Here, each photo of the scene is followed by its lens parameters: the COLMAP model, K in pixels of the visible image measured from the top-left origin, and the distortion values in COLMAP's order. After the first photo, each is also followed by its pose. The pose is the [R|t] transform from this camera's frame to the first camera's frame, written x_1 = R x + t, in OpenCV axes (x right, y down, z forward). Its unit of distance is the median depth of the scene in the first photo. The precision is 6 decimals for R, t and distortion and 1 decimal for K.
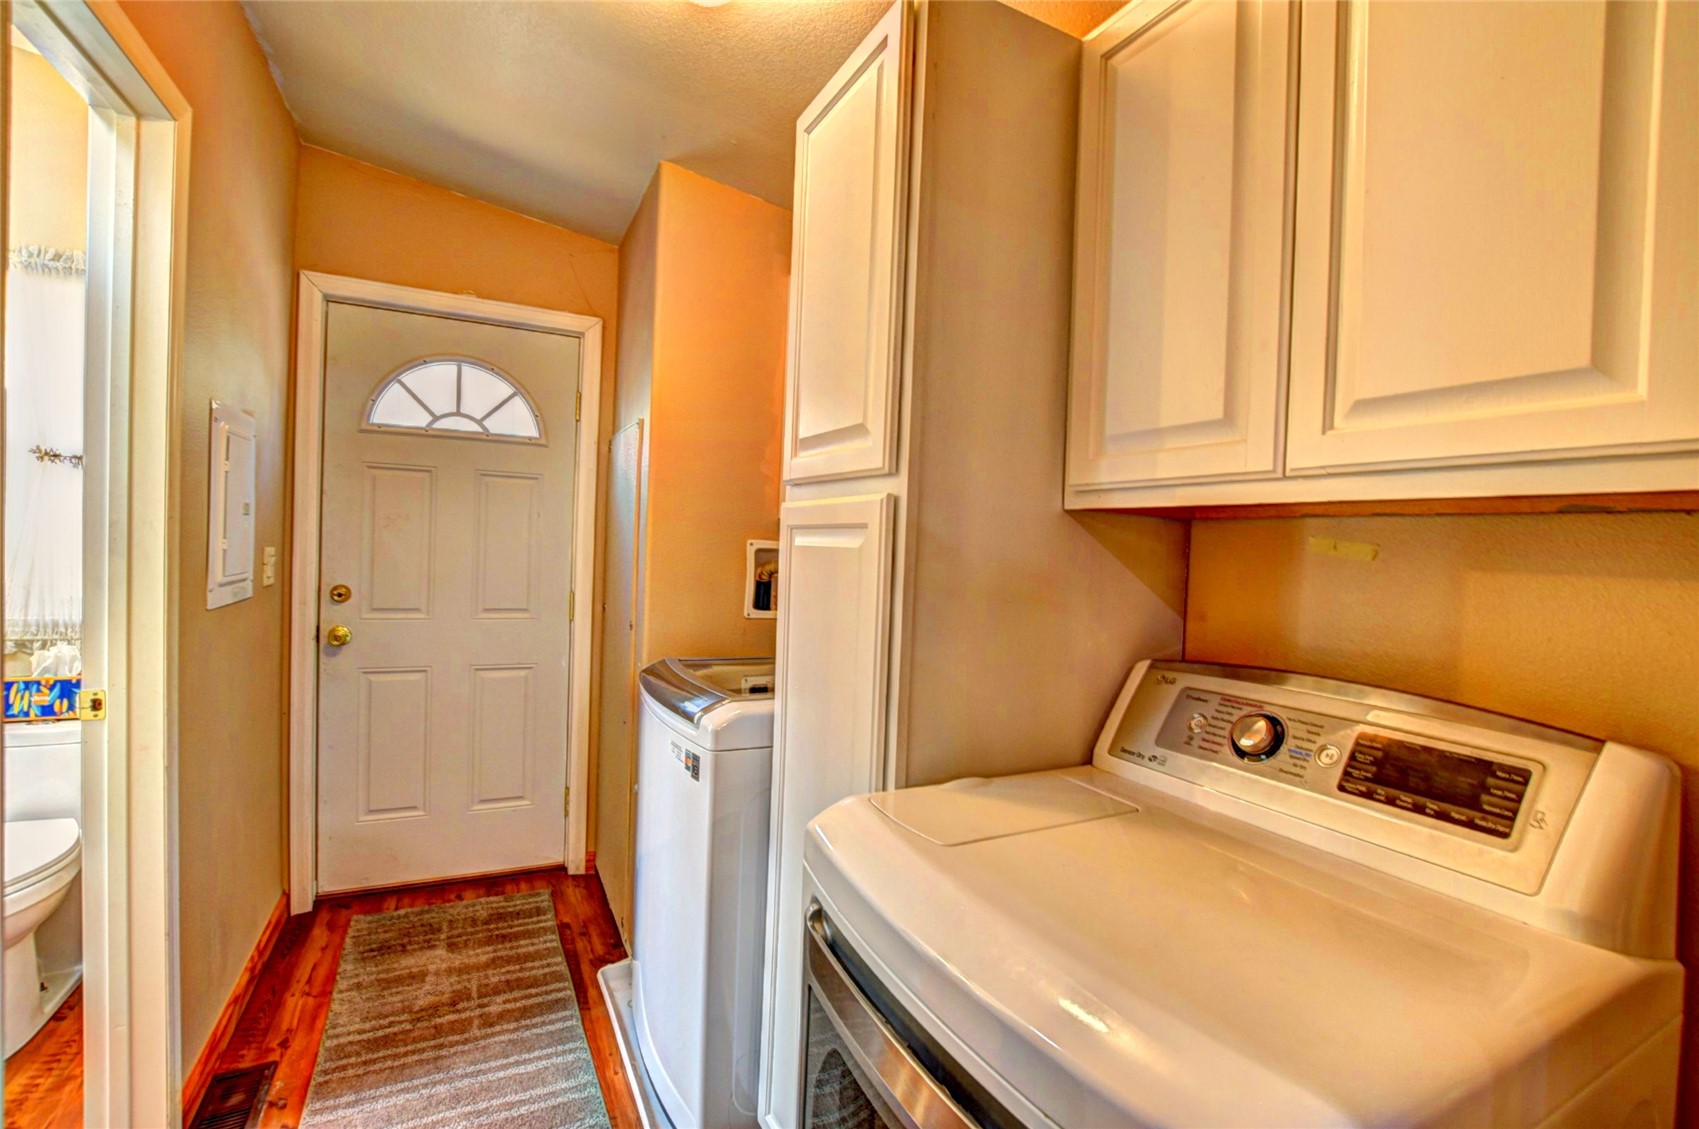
lens RADIAL K [[753.4, 0, 863.1], [0, 753.4, 564.4], [0, 0, 1]] dist [-0.029294, 0.005491]
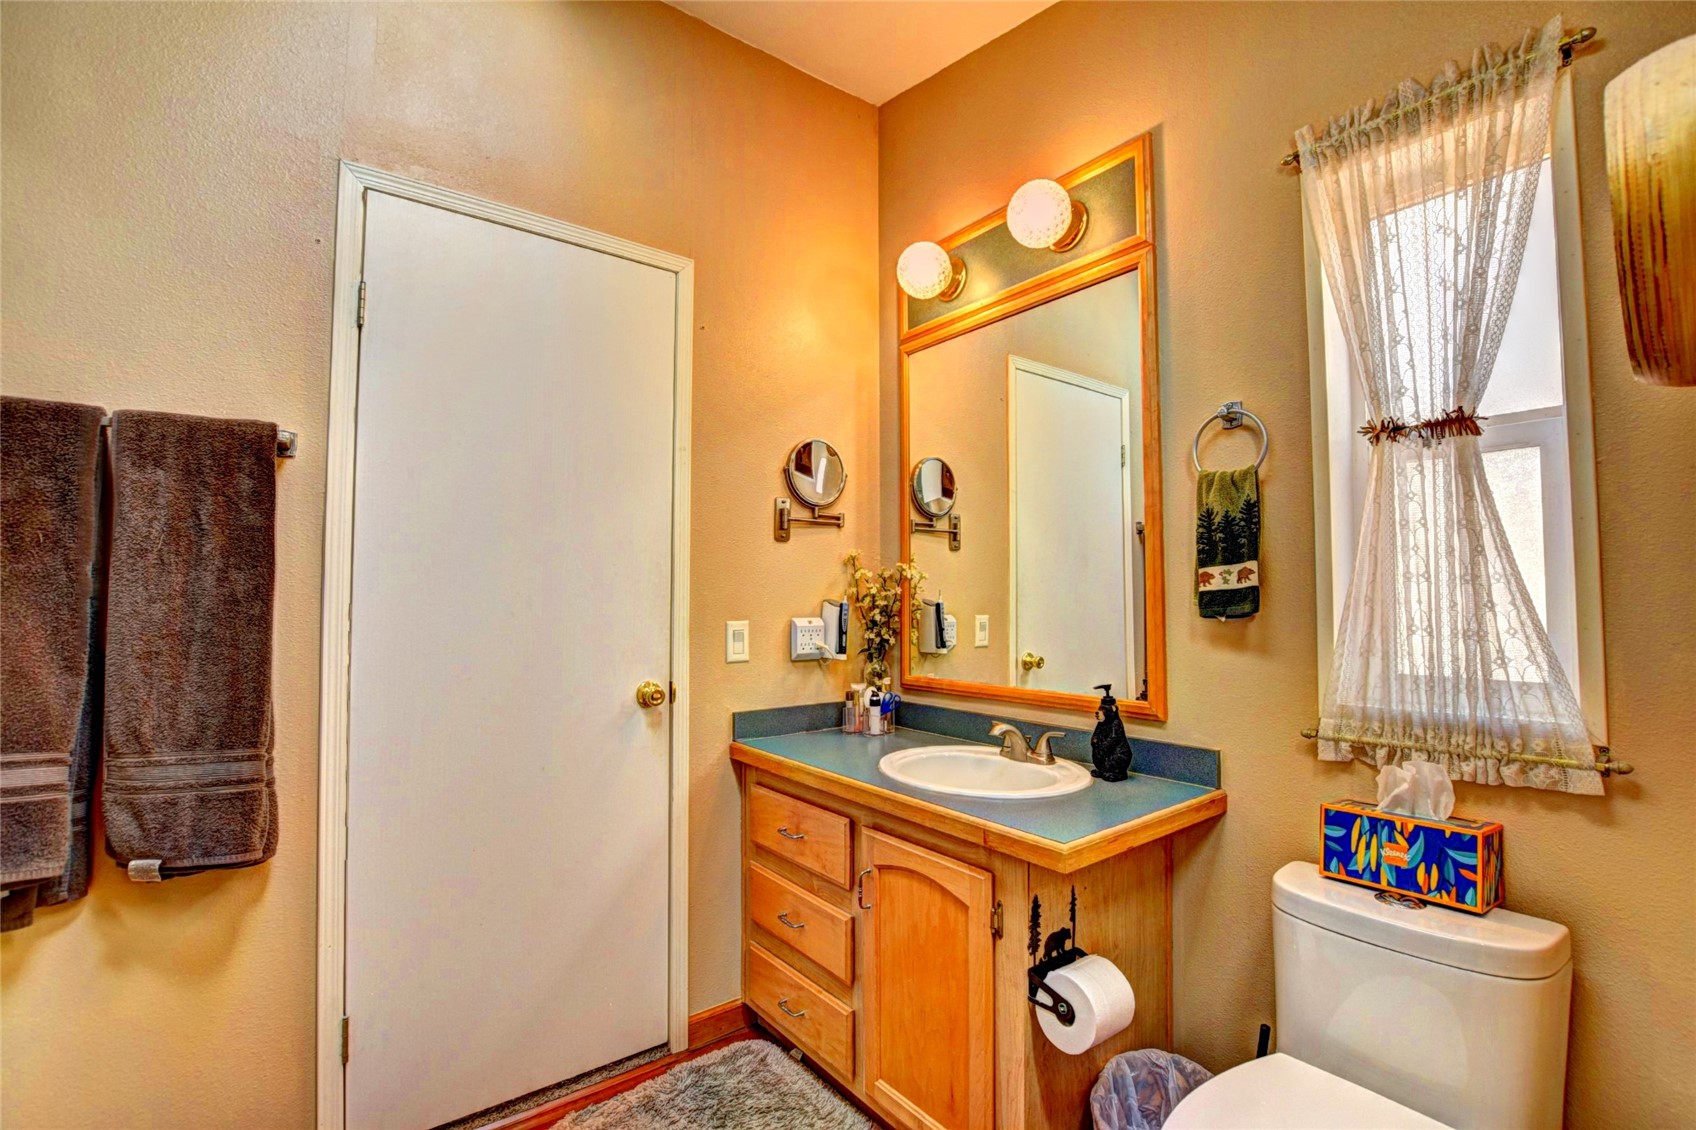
lens RADIAL K [[752.1, 0, 852.6], [0, 752.1, 564.9], [0, 0, 1]] dist [-0.029294, 0.005491]
pose [[0.181823, -0.082341, -0.979878, -0.618521], [-0.013328, 0.996190, -0.086185, 0.015386], [0.983241, 0.028730, 0.180033, 0.475756]]
